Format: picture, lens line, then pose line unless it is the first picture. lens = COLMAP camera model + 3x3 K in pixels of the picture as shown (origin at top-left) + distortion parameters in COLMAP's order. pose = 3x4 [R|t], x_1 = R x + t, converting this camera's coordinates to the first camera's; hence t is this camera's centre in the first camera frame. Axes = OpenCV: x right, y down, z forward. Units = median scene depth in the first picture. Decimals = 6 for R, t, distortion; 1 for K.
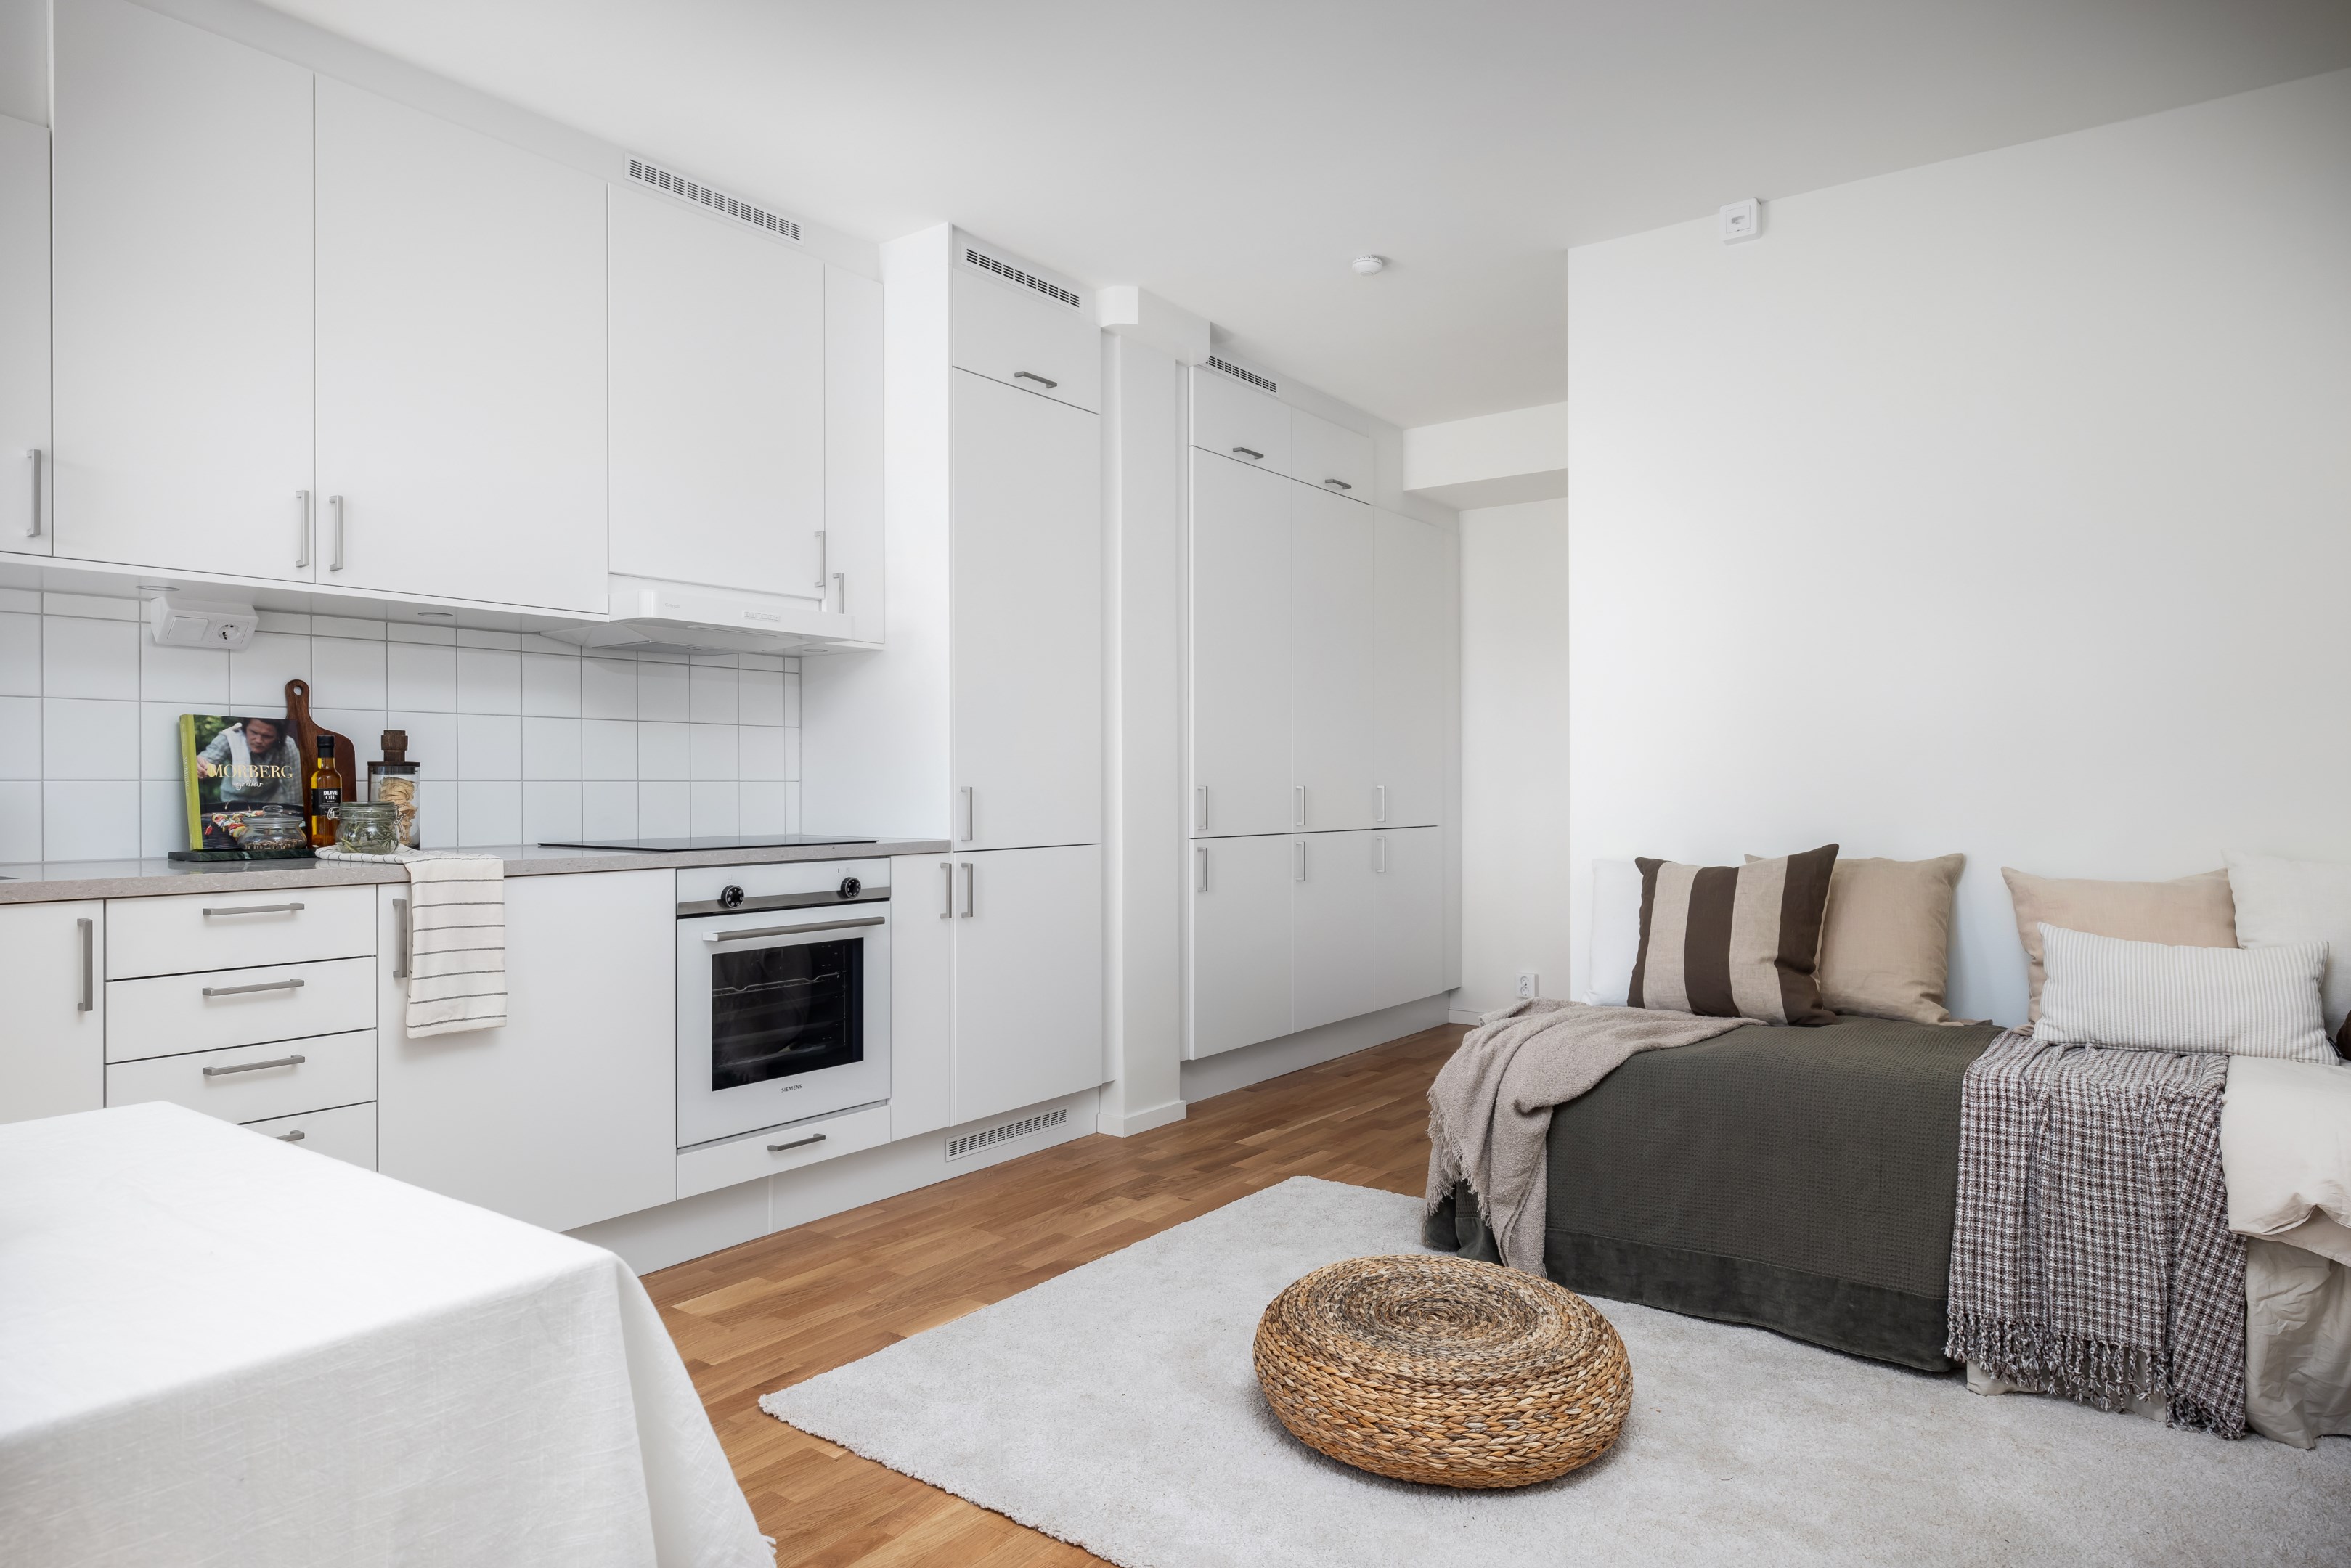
lens RADIAL K [[1436.9, 0, 1175.5], [0, 1436.9, 784.0], [0, 0, 1]] dist [0.001746, 0.000783]
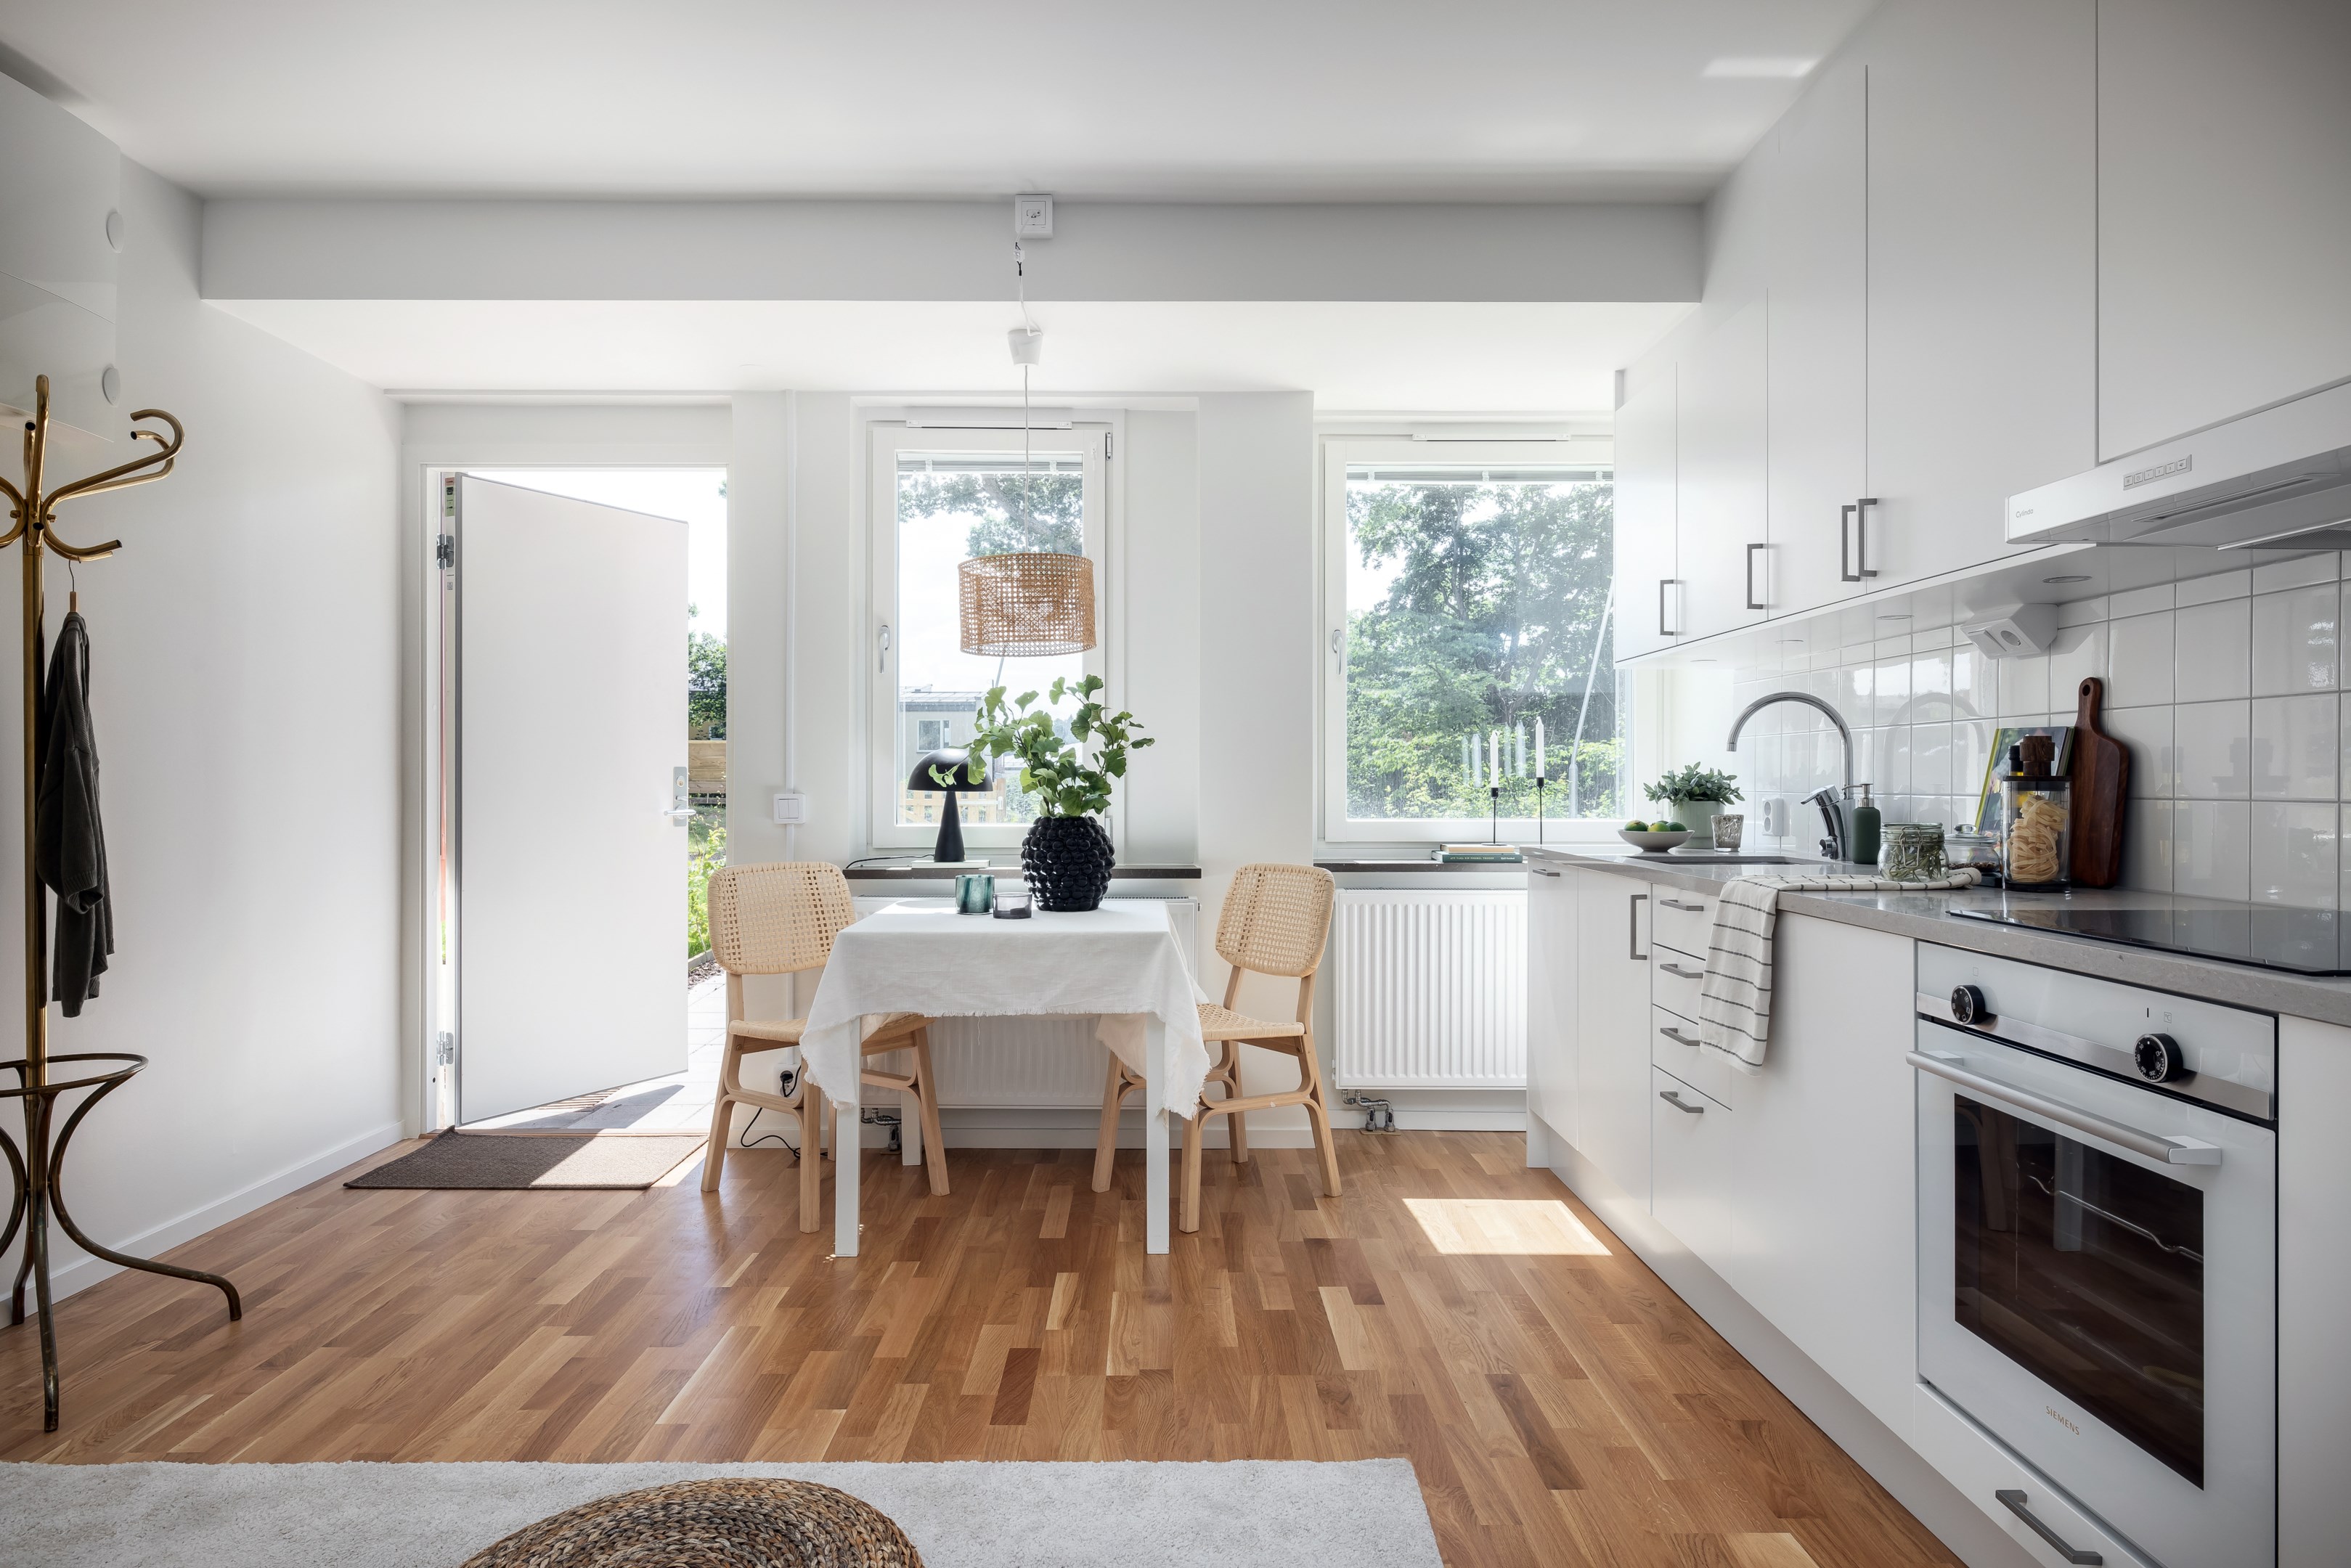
lens RADIAL K [[1378.4, 0, 1175.5], [0, 1378.4, 784.0], [0, 0, 1]] dist [0.001704, 0.000394]
pose [[-0.806073, 0.002263, -0.591812, 0.307257], [0.000587, 0.999995, 0.003024, -0.013884], [0.591816, 0.002090, -0.806070, 1.388113]]
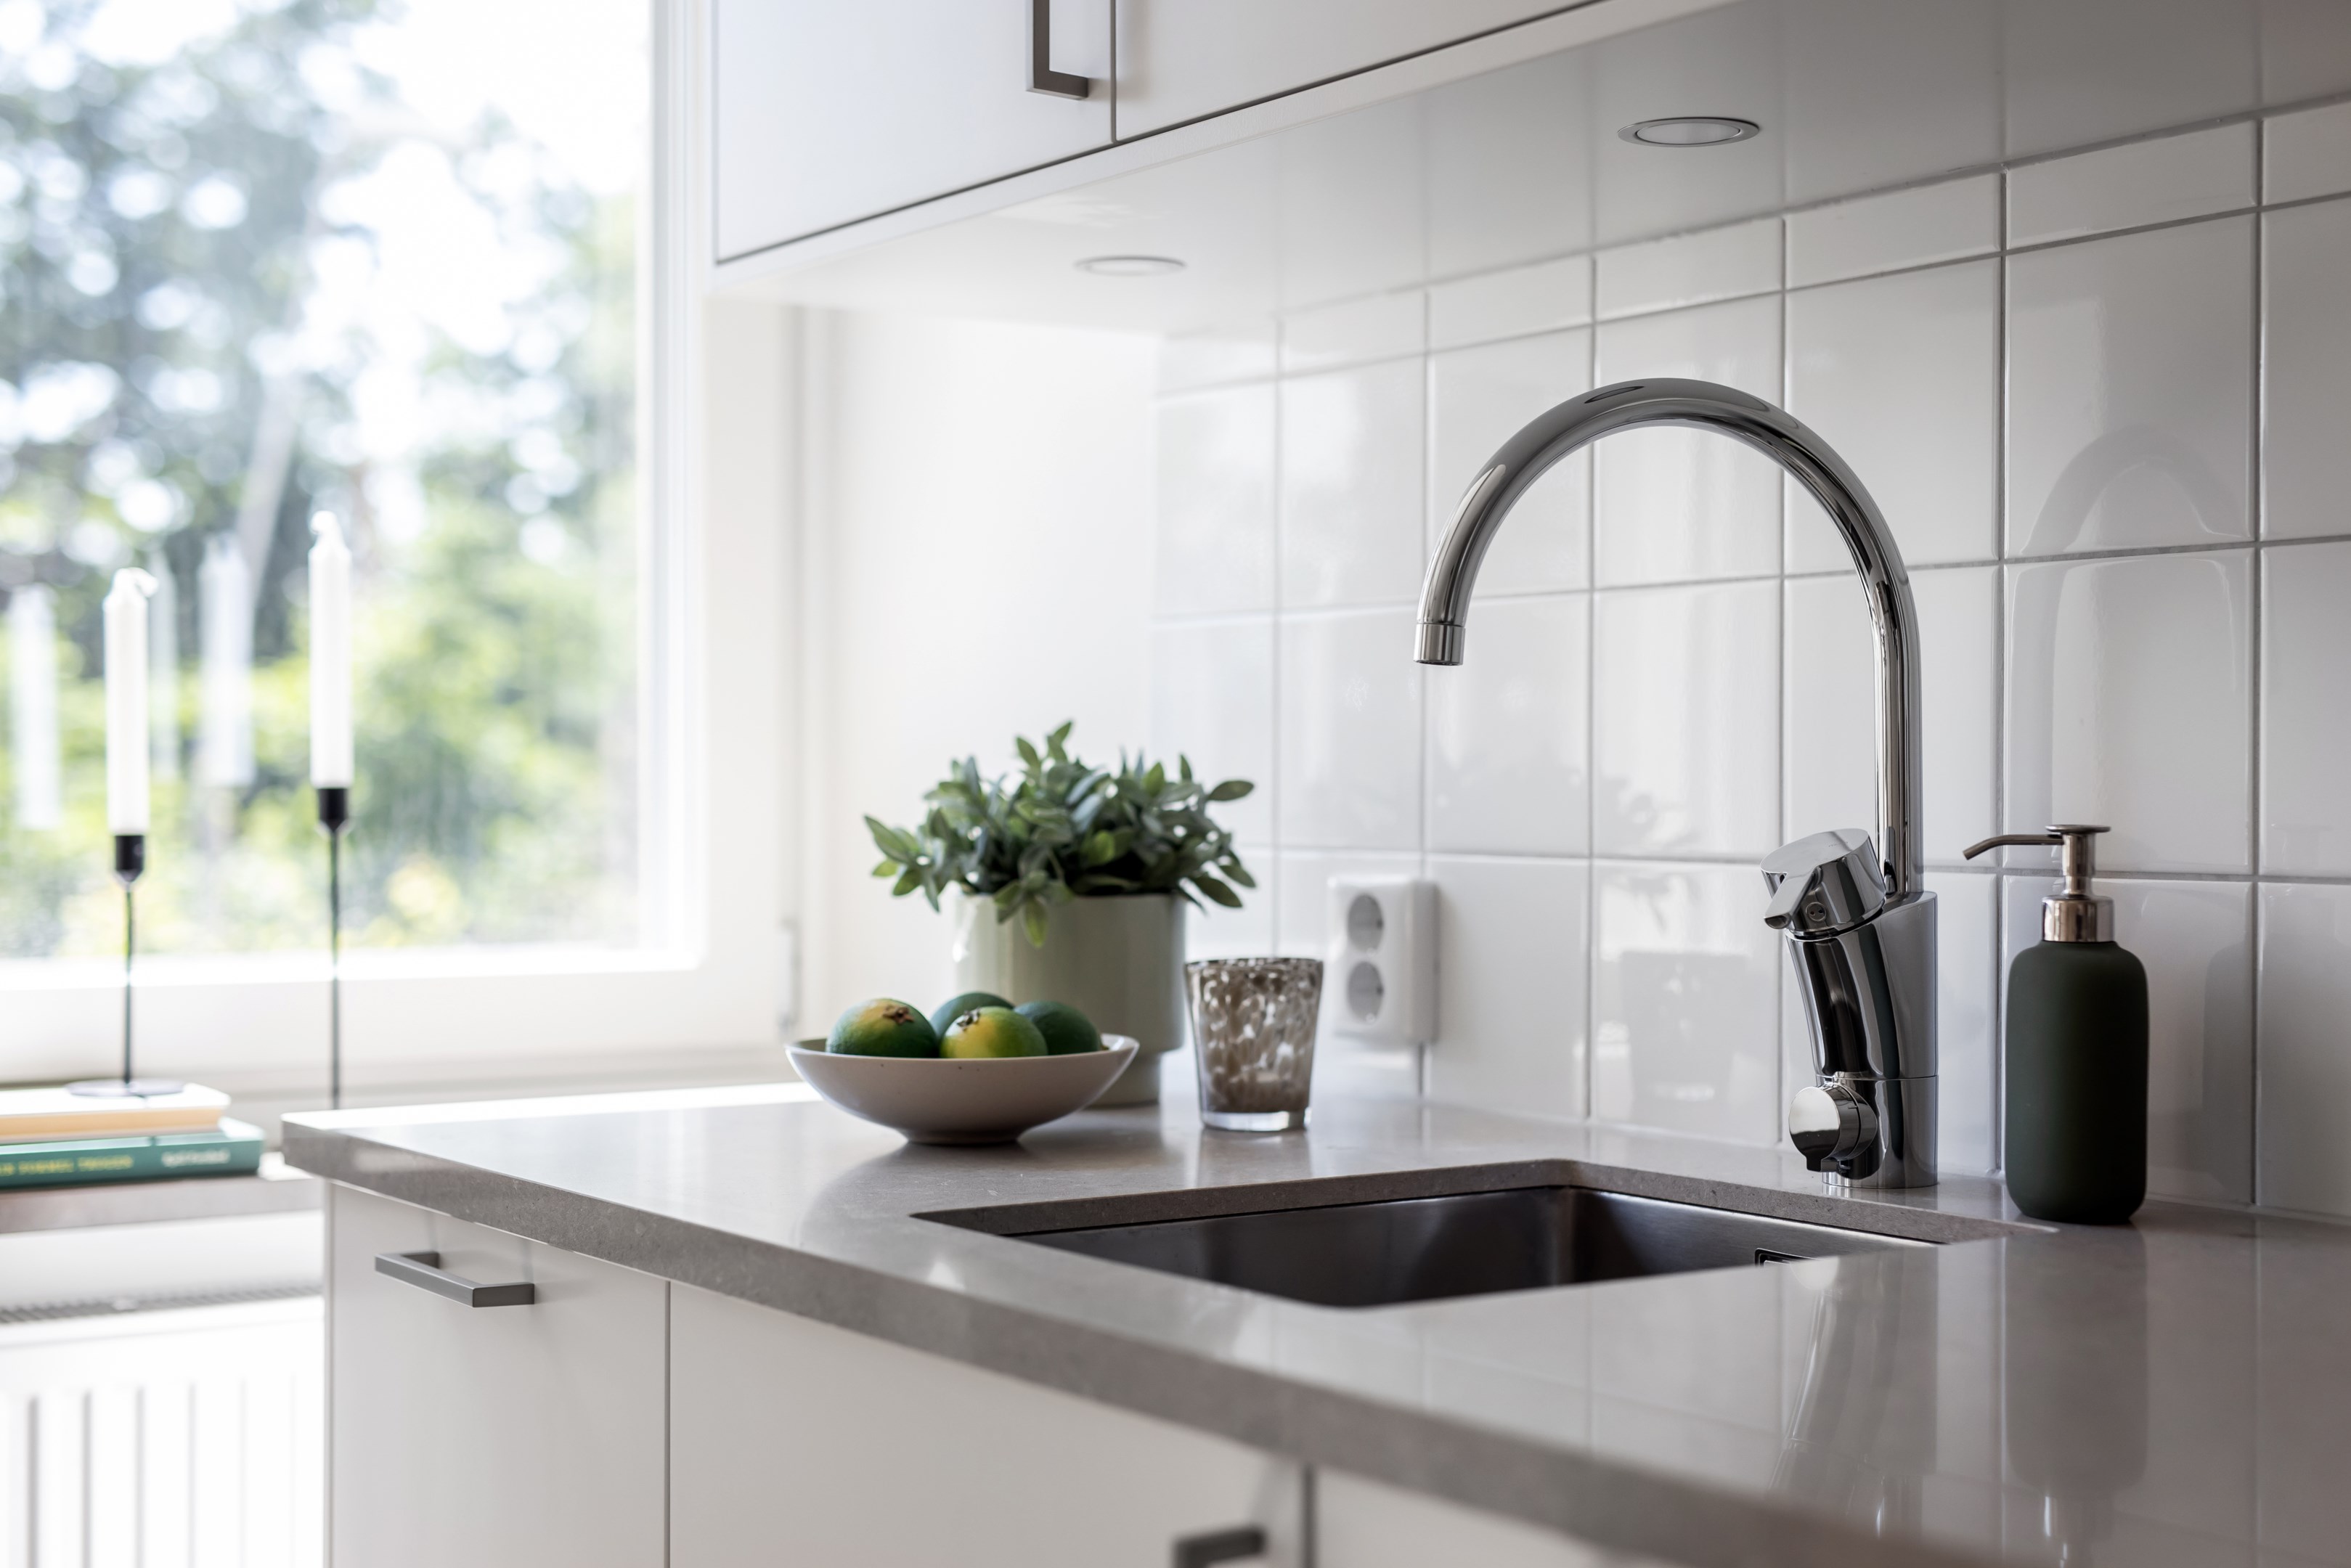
lens RADIAL K [[3376.0, 0, 1175.5], [0, 3376.0, 784.0], [0, 0, 1]] dist [-0.033519, 0.082333]
pose [[-0.353180, 0.002068, -0.935553, -0.194015], [-0.000306, 0.999997, 0.002326, -0.018558], [0.935555, 0.001107, -0.353178, 0.906167]]
